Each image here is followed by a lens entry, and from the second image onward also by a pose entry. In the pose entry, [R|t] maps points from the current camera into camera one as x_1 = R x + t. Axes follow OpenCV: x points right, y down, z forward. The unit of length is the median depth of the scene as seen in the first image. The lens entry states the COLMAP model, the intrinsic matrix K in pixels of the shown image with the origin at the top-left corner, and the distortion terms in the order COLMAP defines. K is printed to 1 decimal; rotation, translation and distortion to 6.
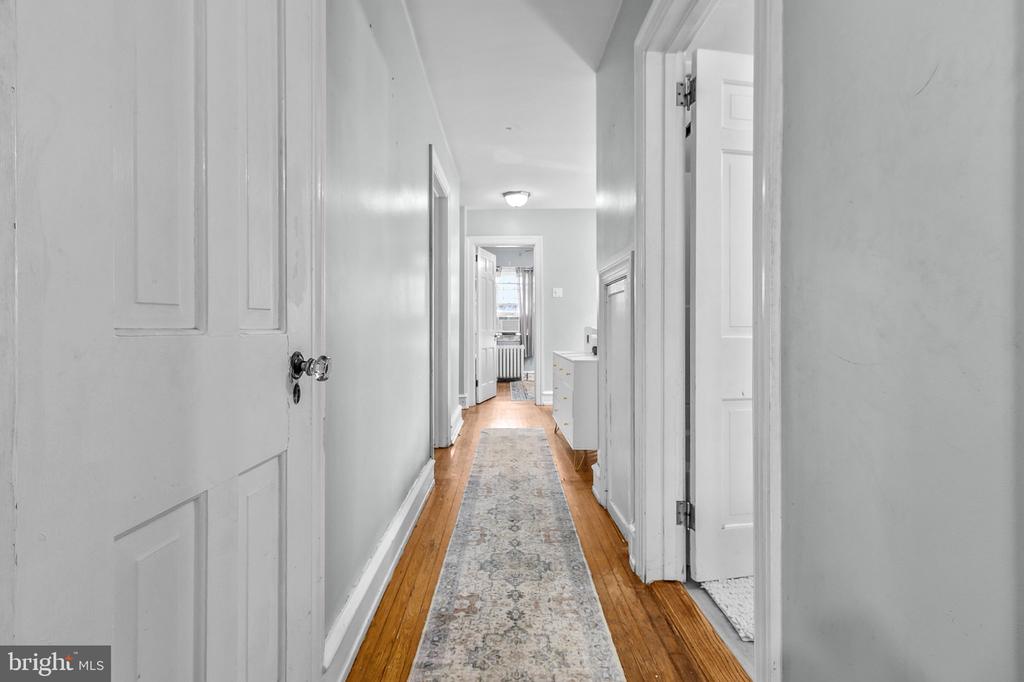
lens RADIAL K [[473.8, 0, 511.7], [0, 473.8, 331.4], [0, 0, 1]] dist [0.010394, -0.000198]
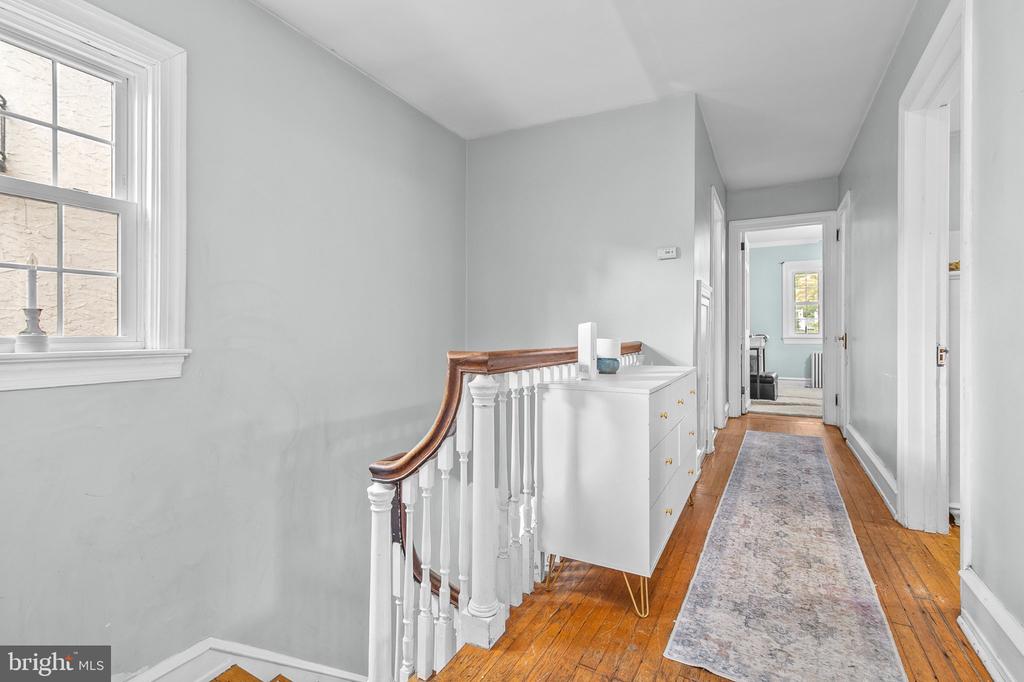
lens RADIAL K [[473.8, 0, 511.7], [0, 473.8, 331.4], [0, 0, 1]] dist [0.010394, -0.000198]
pose [[-0.868991, 0.002711, 0.494820, 0.001259], [0.002174, 0.999996, -0.001661, 0.000351], [-0.494823, -0.000367, -0.868994, 0.943614]]
